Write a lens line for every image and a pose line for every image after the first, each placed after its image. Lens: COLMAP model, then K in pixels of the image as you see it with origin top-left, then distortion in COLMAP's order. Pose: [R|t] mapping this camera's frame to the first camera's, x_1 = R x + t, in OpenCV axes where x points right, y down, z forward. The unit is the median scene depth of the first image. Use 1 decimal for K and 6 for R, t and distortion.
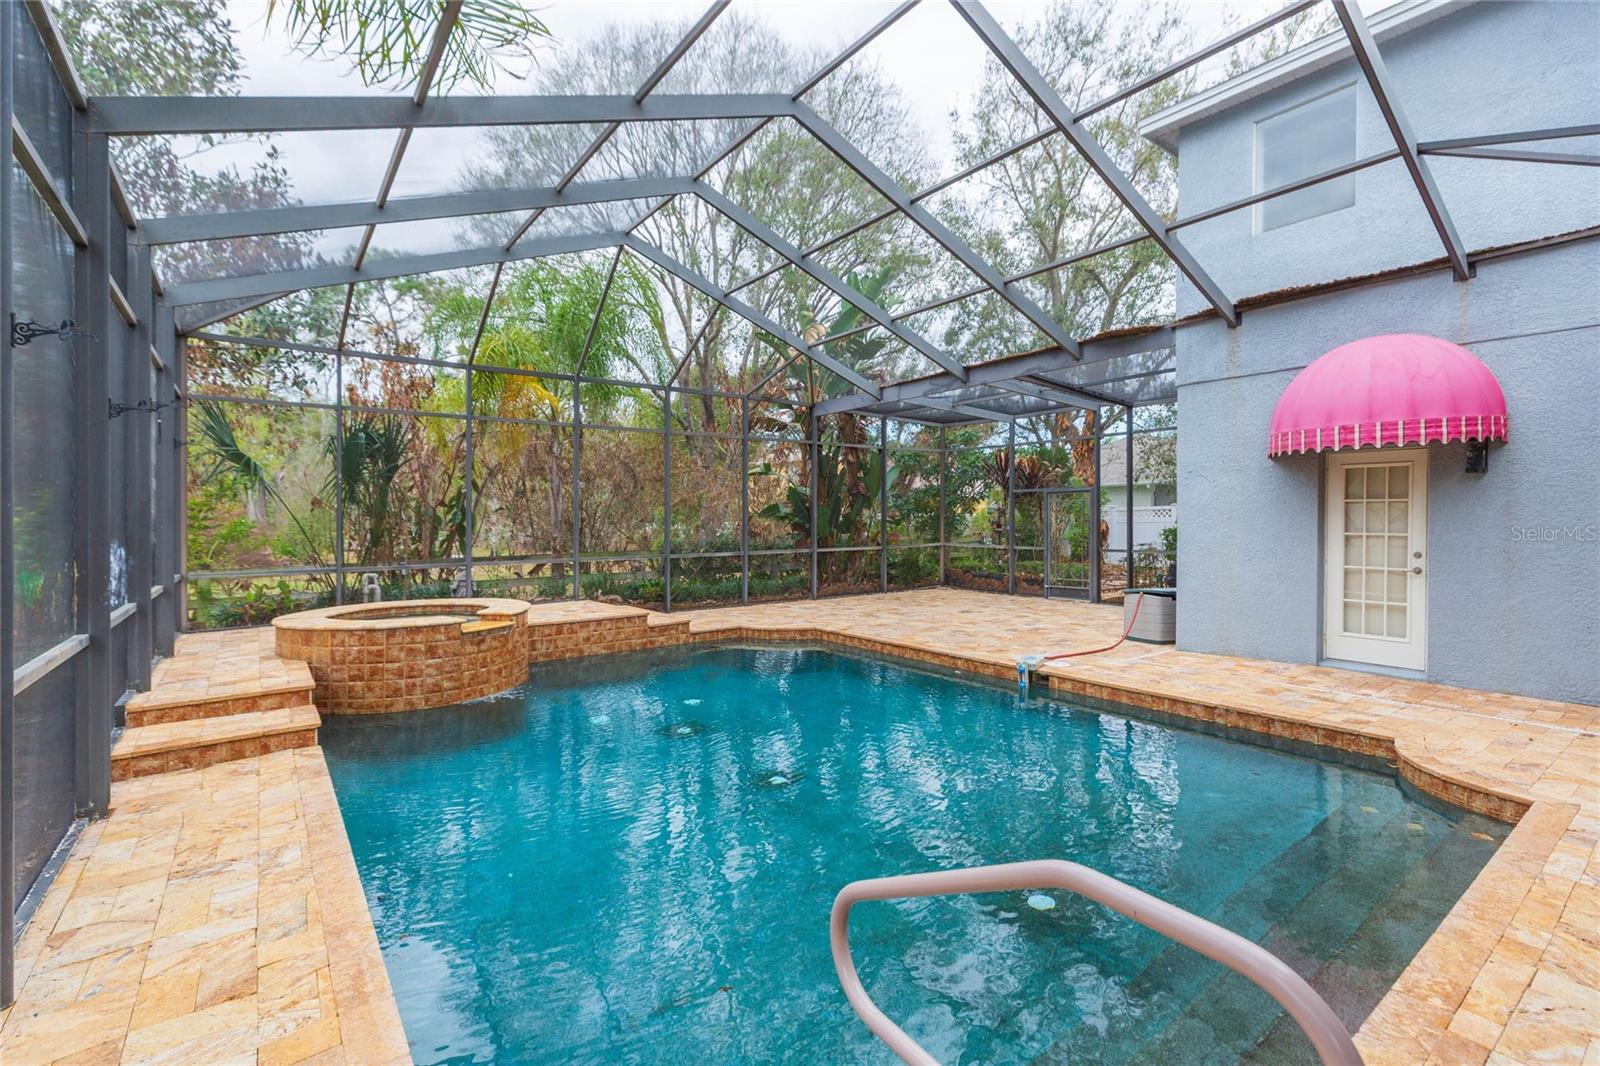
lens RADIAL K [[718.5, 0, 809.0], [0, 718.5, 530.3], [0, 0, 1]] dist [0.014629, -0.000104]
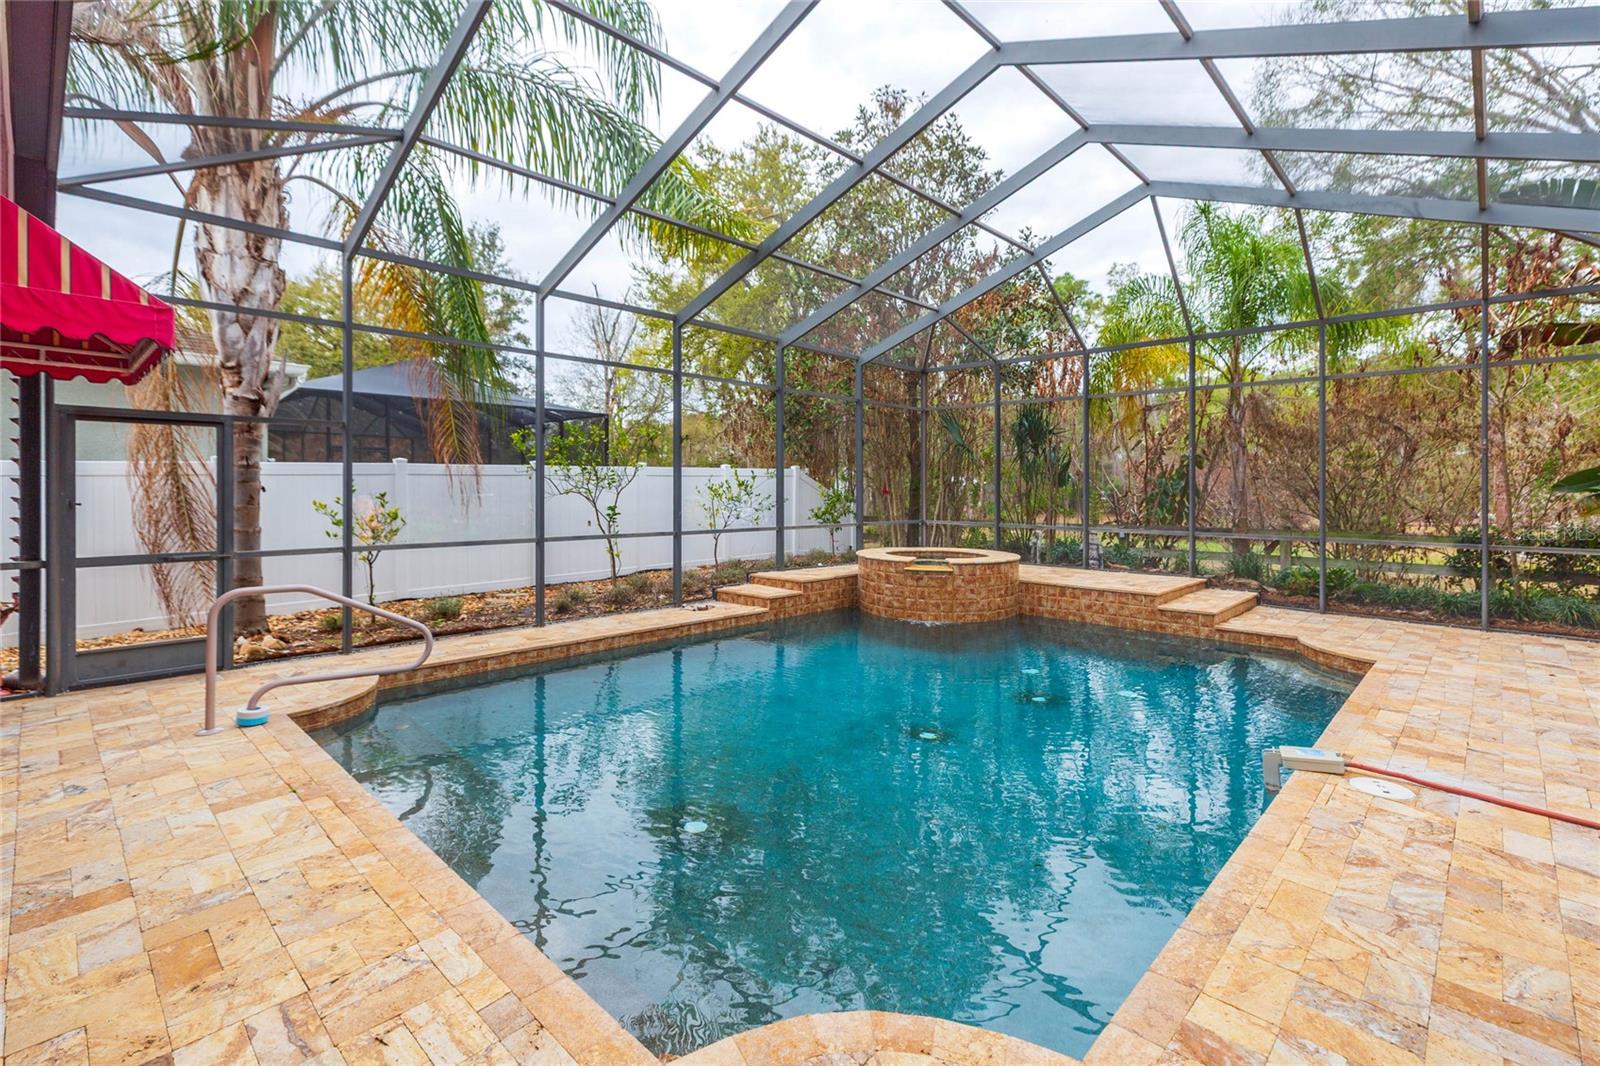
lens RADIAL K [[718.5, 0, 809.0], [0, 718.5, 530.3], [0, 0, 1]] dist [0.014629, -0.000104]
pose [[0.163614, 0.065784, -0.984329, 0.782979], [-0.023428, 0.997752, 0.062787, -0.016681], [0.986246, 0.012788, 0.164787, 0.535701]]
